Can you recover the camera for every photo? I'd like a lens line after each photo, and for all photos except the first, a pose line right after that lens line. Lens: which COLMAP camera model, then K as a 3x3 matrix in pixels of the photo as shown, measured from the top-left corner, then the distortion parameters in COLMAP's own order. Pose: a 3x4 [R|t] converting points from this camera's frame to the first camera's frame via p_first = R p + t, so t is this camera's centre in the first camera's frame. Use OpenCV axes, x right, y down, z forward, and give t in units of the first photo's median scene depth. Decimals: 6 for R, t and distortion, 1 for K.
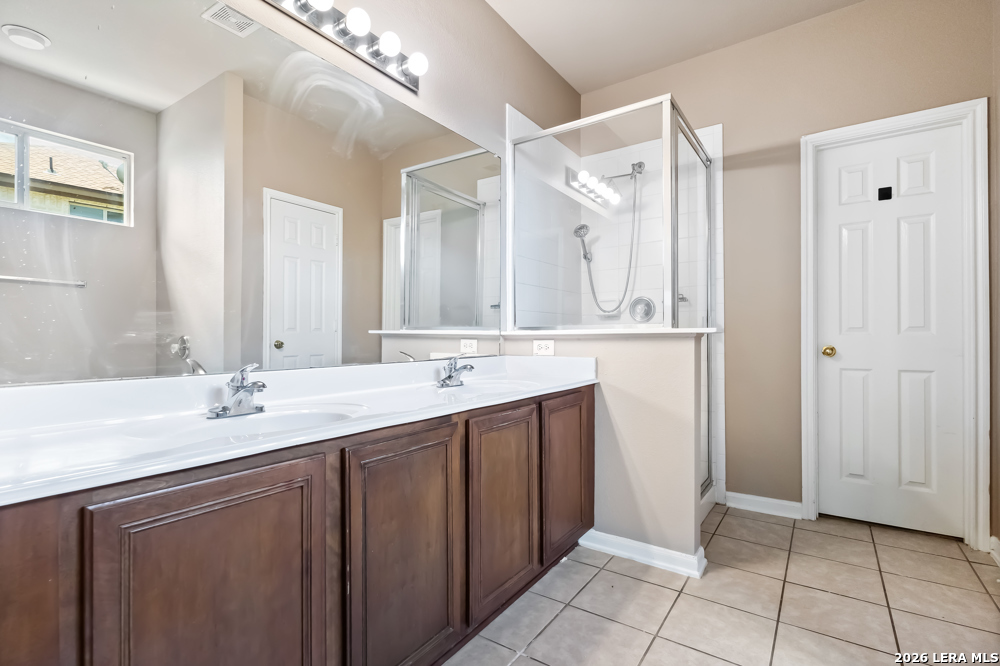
lens RADIAL K [[469.9, 0, 500.0], [0, 469.9, 333.0], [0, 0, 1]] dist [0.001929, 0.000536]
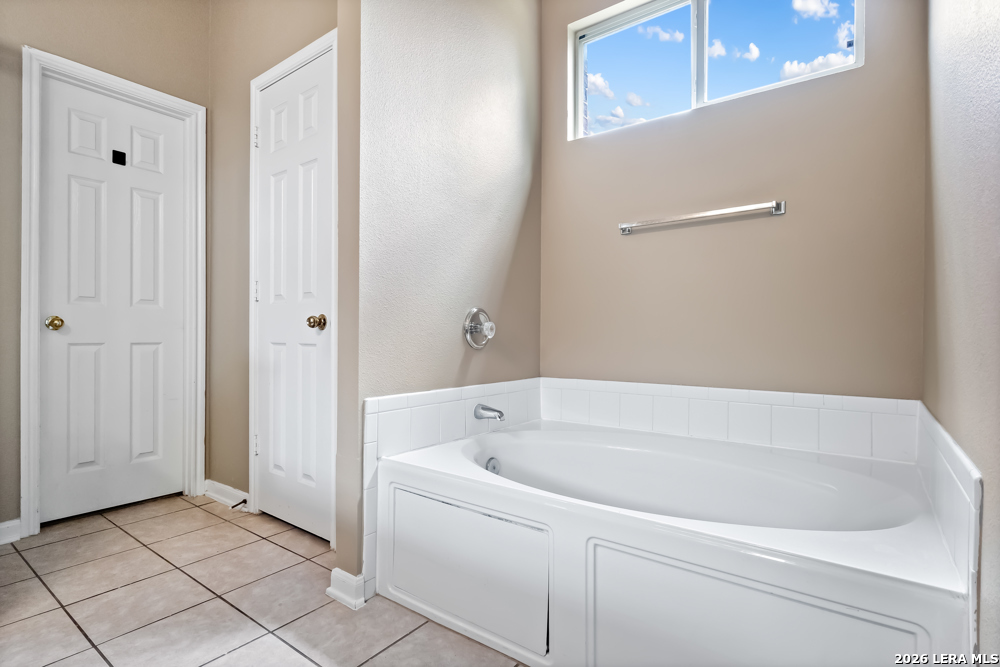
lens RADIAL K [[491.5, 0, 500.0], [0, 491.5, 333.5], [0, 0, 1]] dist [-0.001907, -0.000350]
pose [[0.031700, 0.006935, 0.999473, -0.148394], [-0.014531, 0.999873, -0.006477, 0.054896], [-0.999392, -0.014318, 0.031796, 0.203649]]
